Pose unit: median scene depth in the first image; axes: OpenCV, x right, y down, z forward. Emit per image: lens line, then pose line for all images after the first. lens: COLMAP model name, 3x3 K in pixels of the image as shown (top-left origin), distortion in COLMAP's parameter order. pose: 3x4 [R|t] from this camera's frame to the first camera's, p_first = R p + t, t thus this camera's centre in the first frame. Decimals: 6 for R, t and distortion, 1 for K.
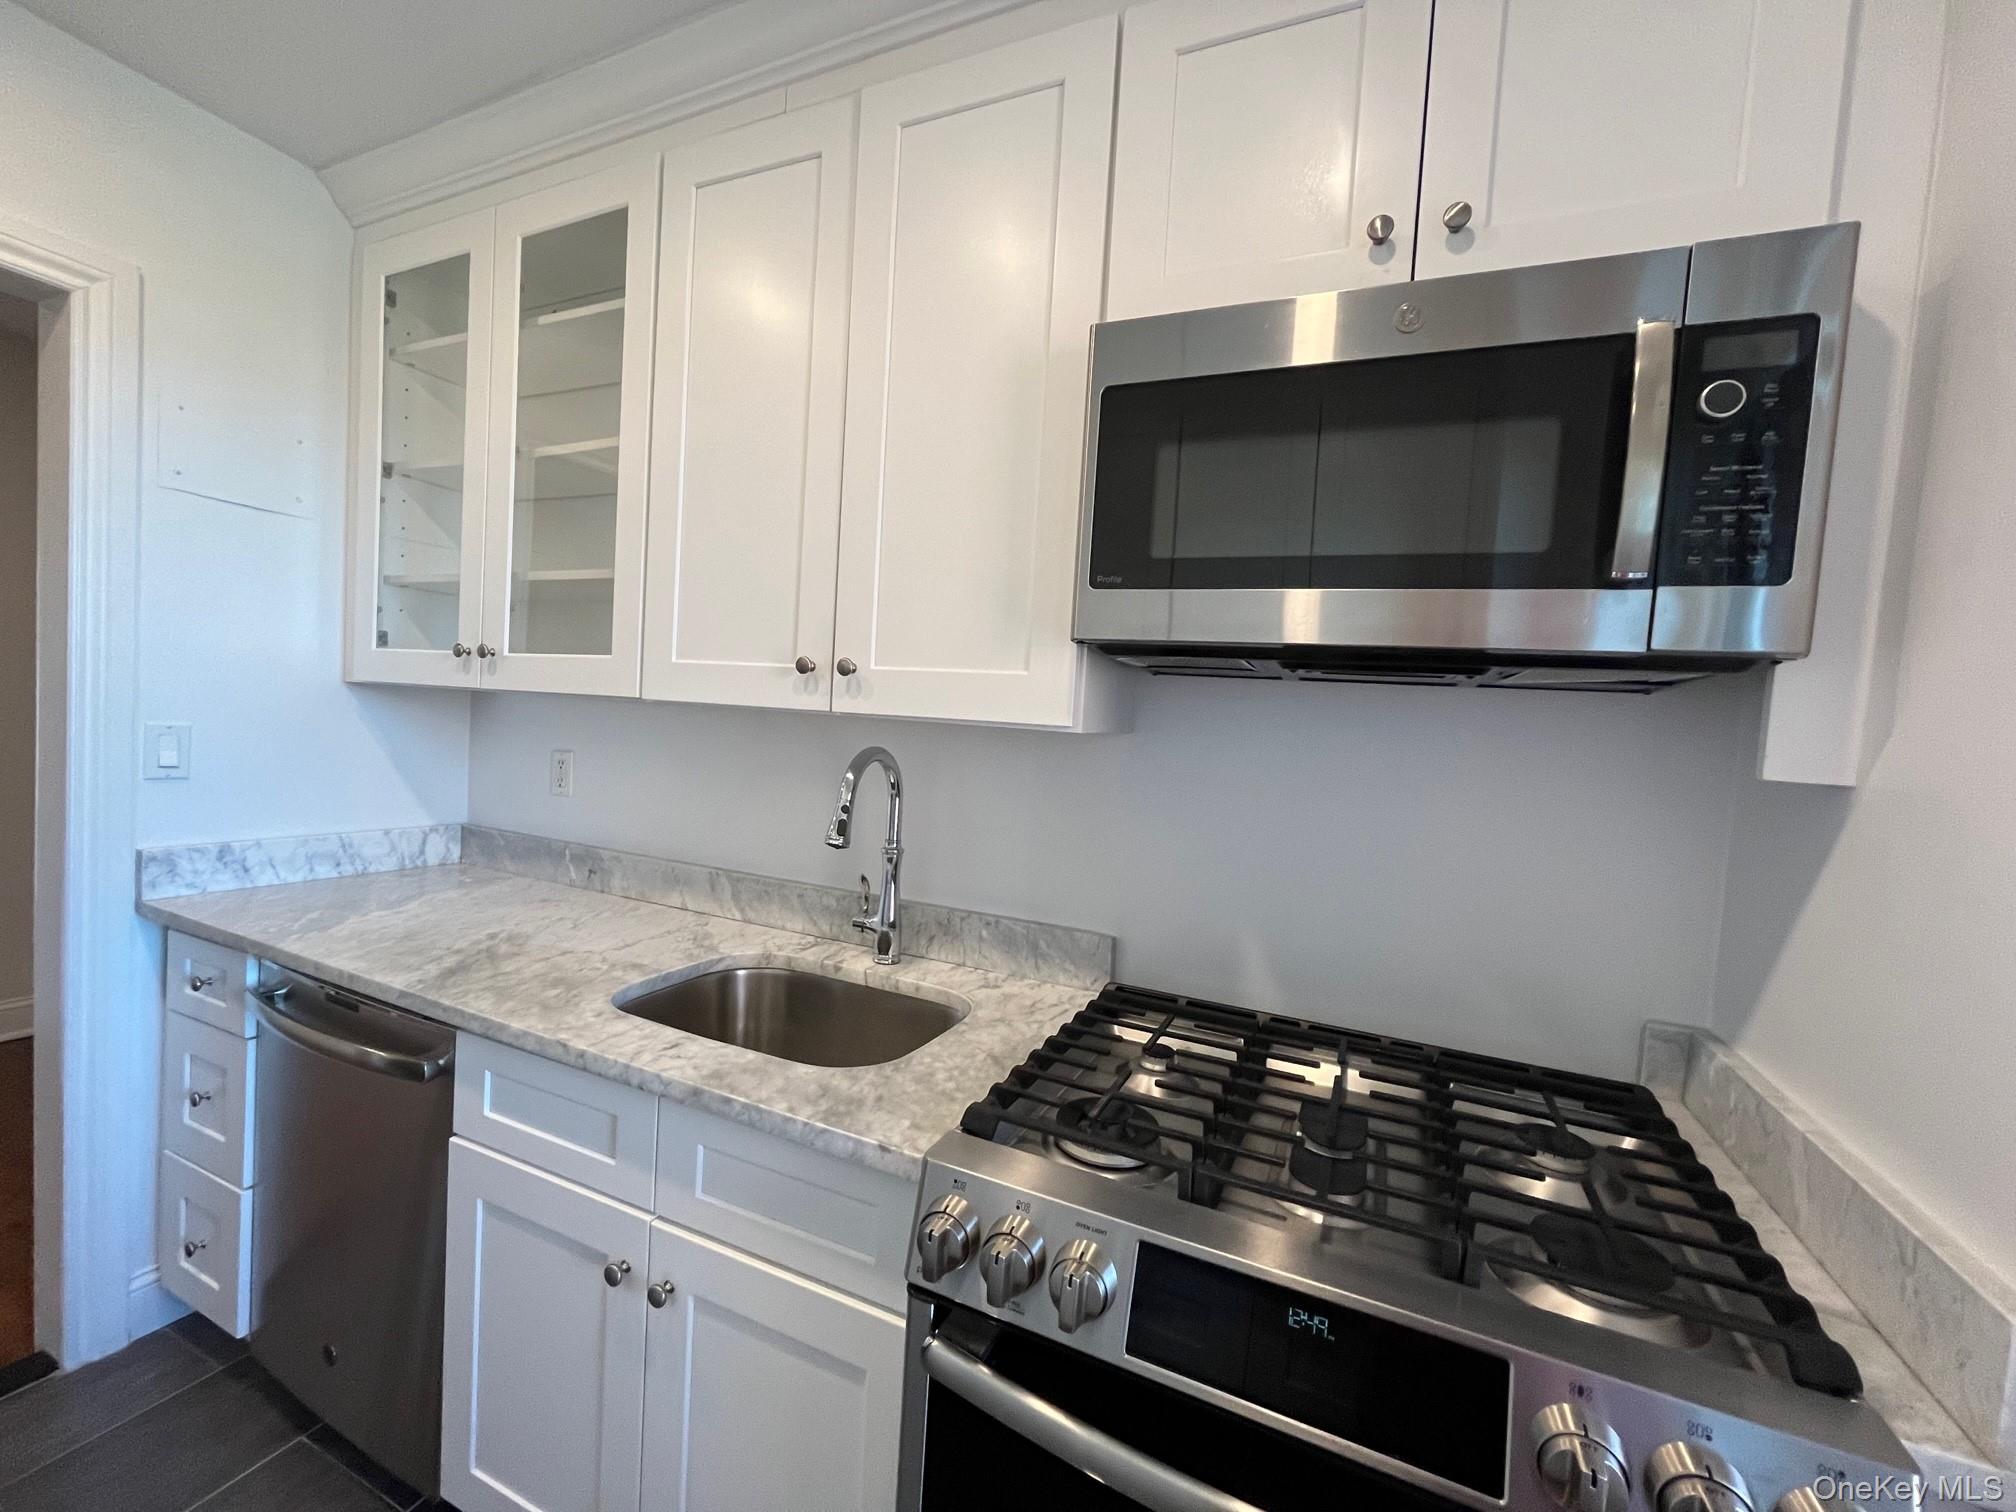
lens RADIAL K [[825.0, 0, 1003.8], [0, 825.0, 757.6], [0, 0, 1]] dist [-0.002609, -0.000037]
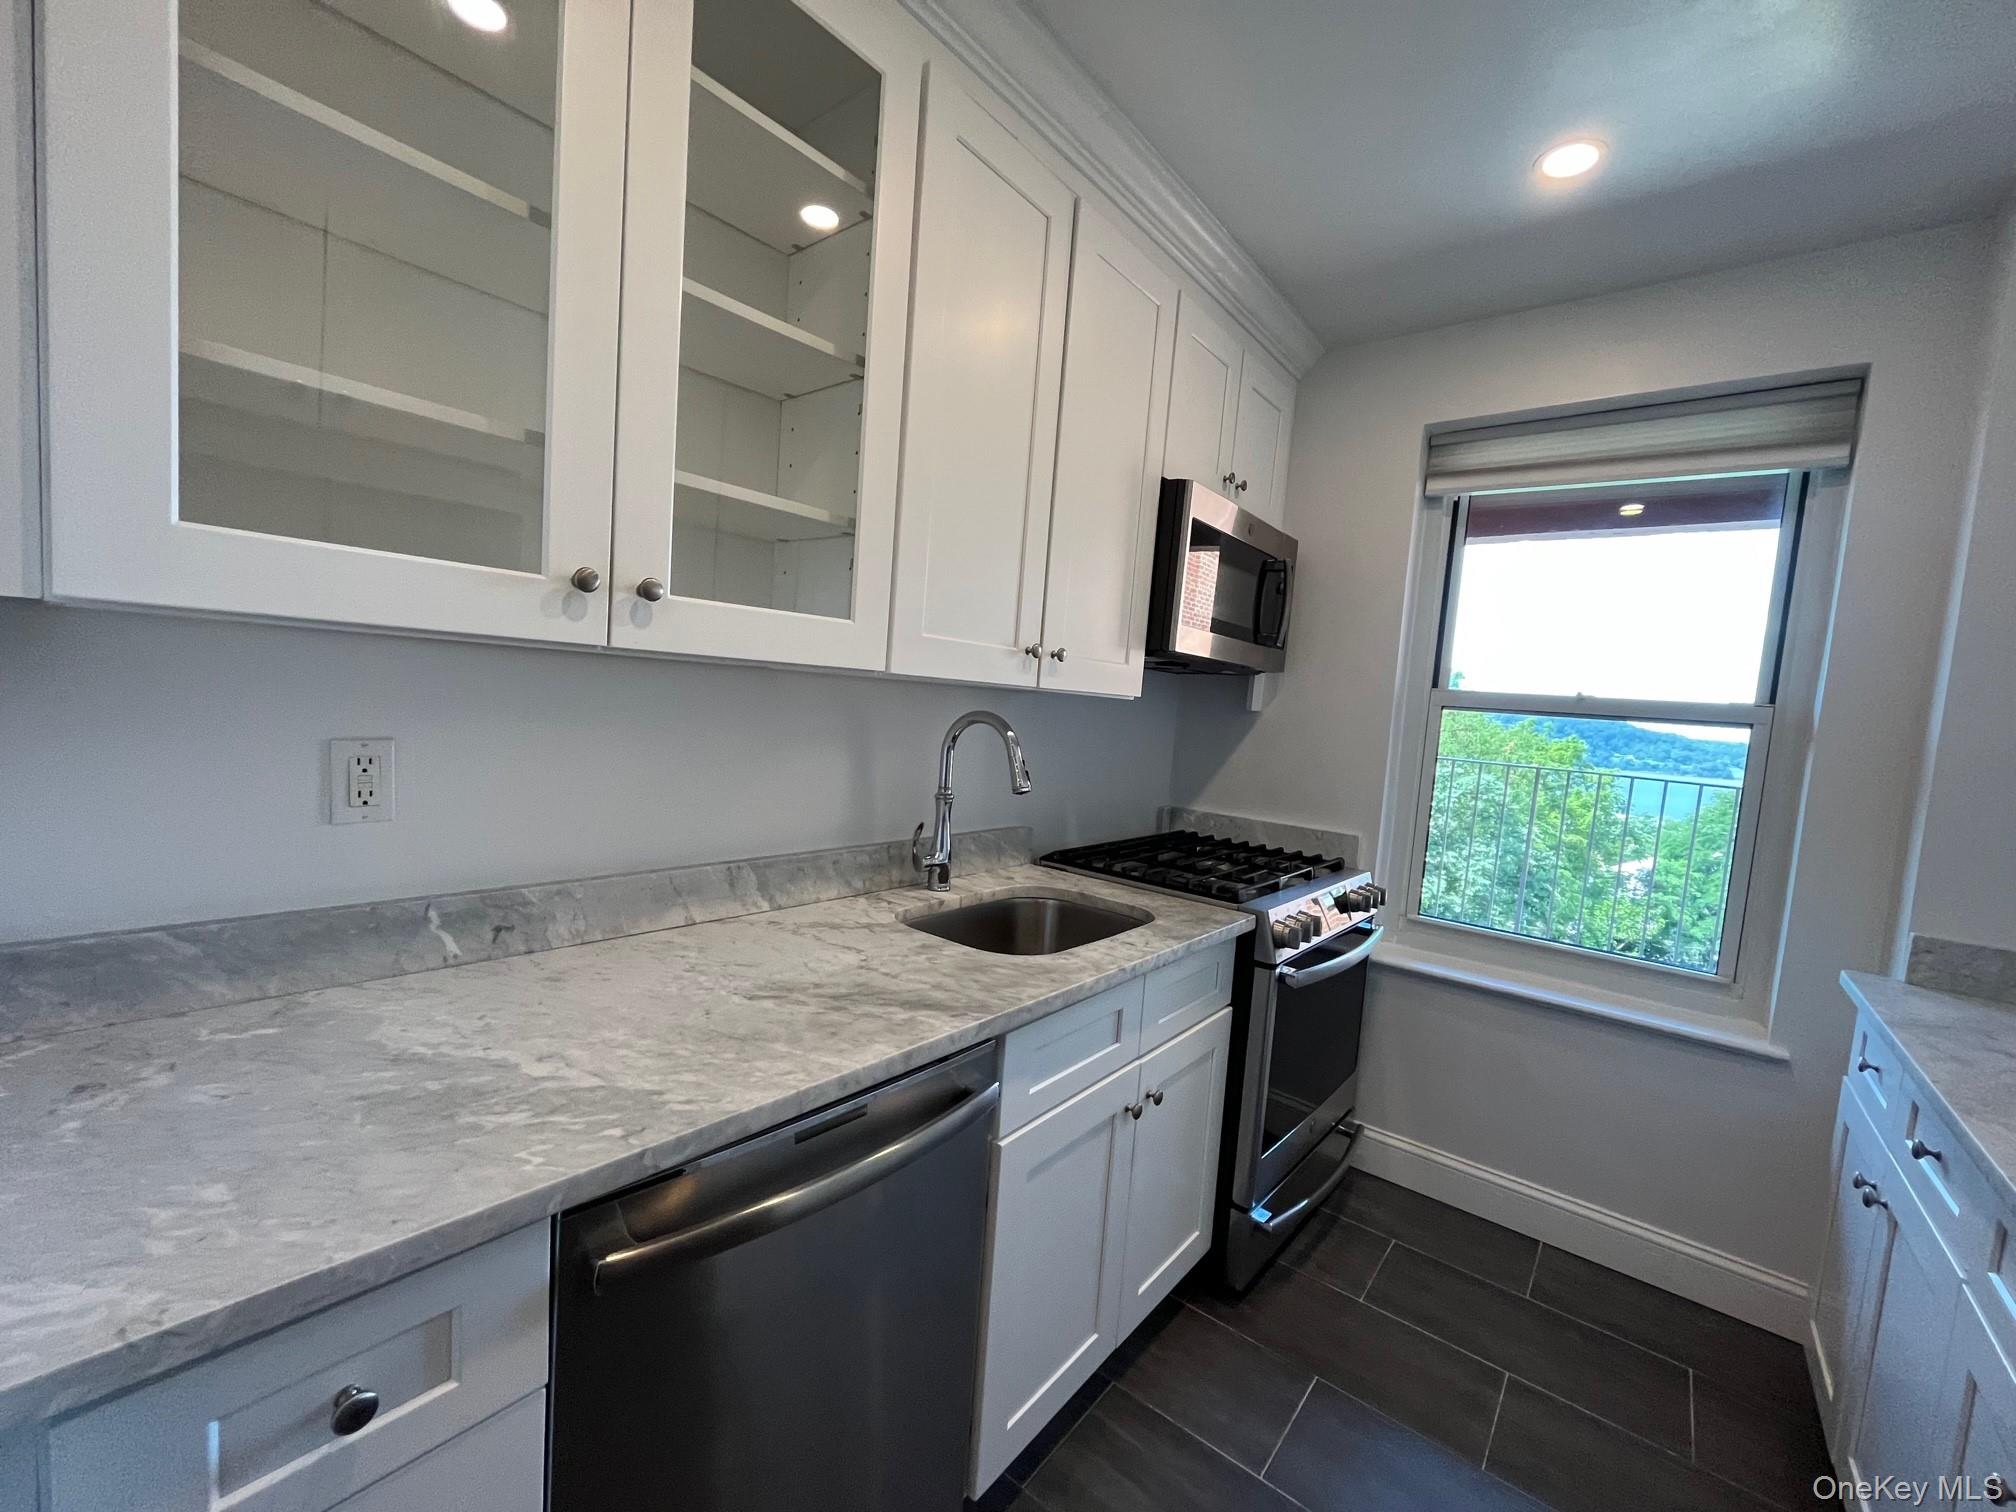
lens RADIAL K [[825.0, 0, 1003.8], [0, 825.0, 757.6], [0, 0, 1]] dist [-0.002609, -0.000037]
pose [[0.260245, -0.112427, 0.958975, -1.270260], [-0.011747, 0.992756, 0.119575, -0.086980], [-0.965471, -0.042384, 0.257039, 0.628634]]
